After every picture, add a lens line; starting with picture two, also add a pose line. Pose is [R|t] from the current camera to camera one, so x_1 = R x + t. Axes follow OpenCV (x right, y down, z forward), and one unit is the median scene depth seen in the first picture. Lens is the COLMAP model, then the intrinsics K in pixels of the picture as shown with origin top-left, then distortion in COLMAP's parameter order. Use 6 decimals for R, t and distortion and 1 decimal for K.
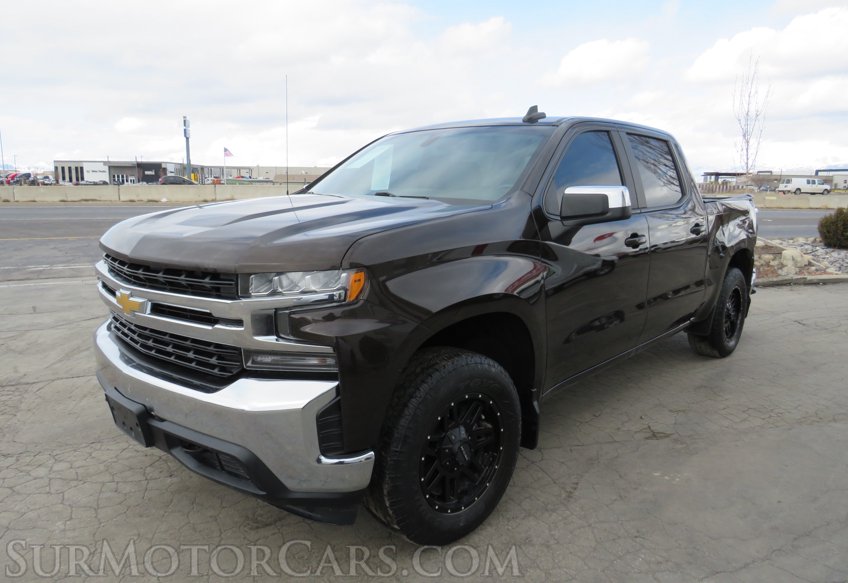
lens RADIAL K [[614.6, 0, 420.0], [0, 614.6, 292.2], [0, 0, 1]] dist [-0.033580, 0.009565]
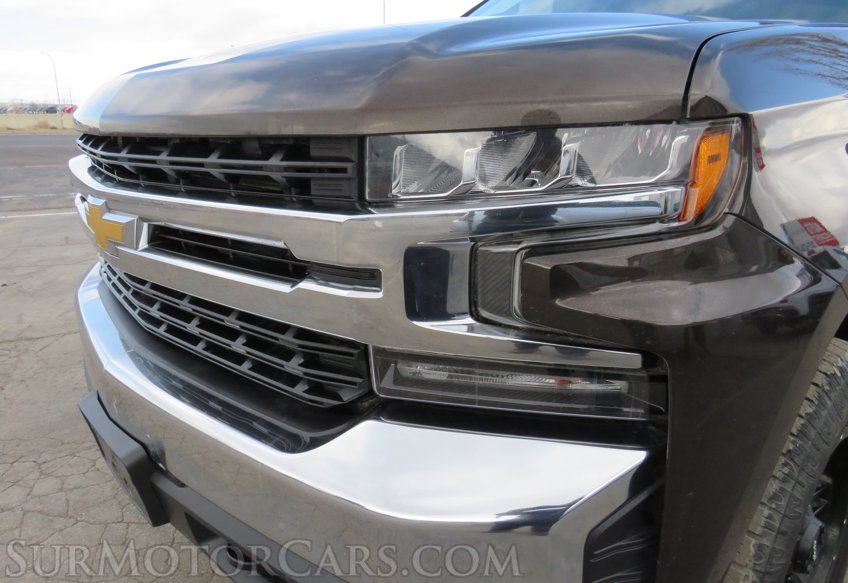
lens RADIAL K [[614.6, 0, 418.8], [0, 614.6, 286.0], [0, 0, 1]] dist [-0.033580, 0.009565]
pose [[0.996817, 0.013312, -0.078604, -0.210685], [-0.005554, 0.995161, 0.098100, 0.017220], [0.079530, -0.097351, 0.992067, 0.574749]]
